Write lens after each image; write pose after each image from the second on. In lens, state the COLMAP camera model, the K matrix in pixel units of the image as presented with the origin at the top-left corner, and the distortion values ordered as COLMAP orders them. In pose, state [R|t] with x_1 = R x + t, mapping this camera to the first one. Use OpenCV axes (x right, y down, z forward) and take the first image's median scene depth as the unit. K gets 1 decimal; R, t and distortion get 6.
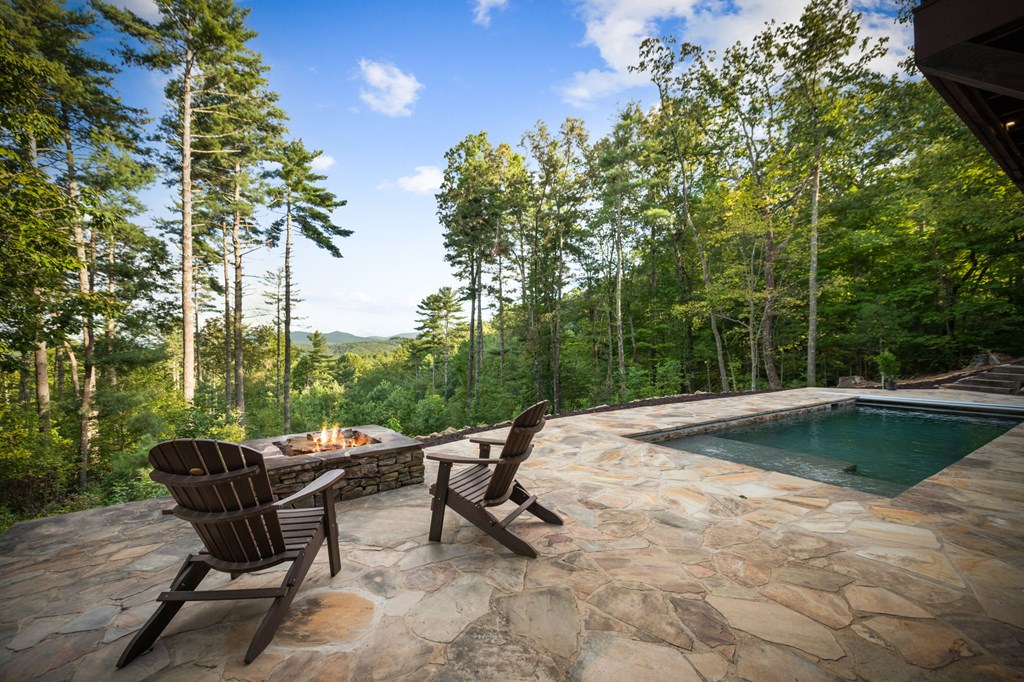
lens RADIAL K [[461.7, 0, 515.8], [0, 461.7, 339.4], [0, 0, 1]] dist [0.012632, -0.004108]
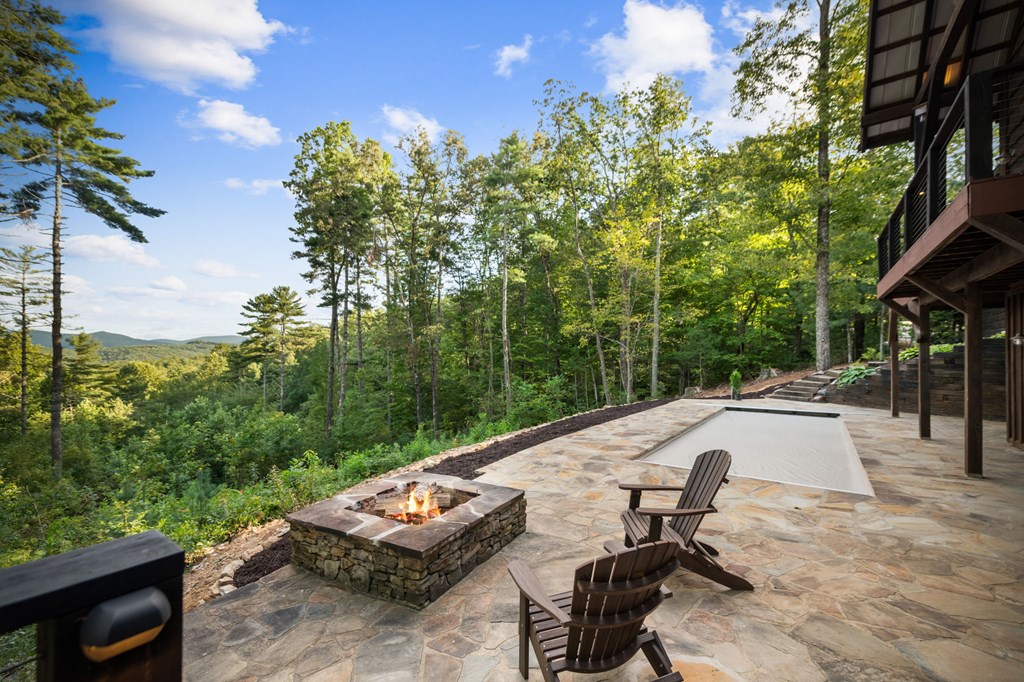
lens RADIAL K [[461.7, 0, 518.8], [0, 461.7, 346.5], [0, 0, 1]] dist [0.012632, -0.004108]
pose [[0.914376, 0.011696, 0.404697, -0.118278], [-0.015963, 0.999847, 0.007171, -0.017159], [-0.404551, -0.013017, 0.914423, 0.021044]]
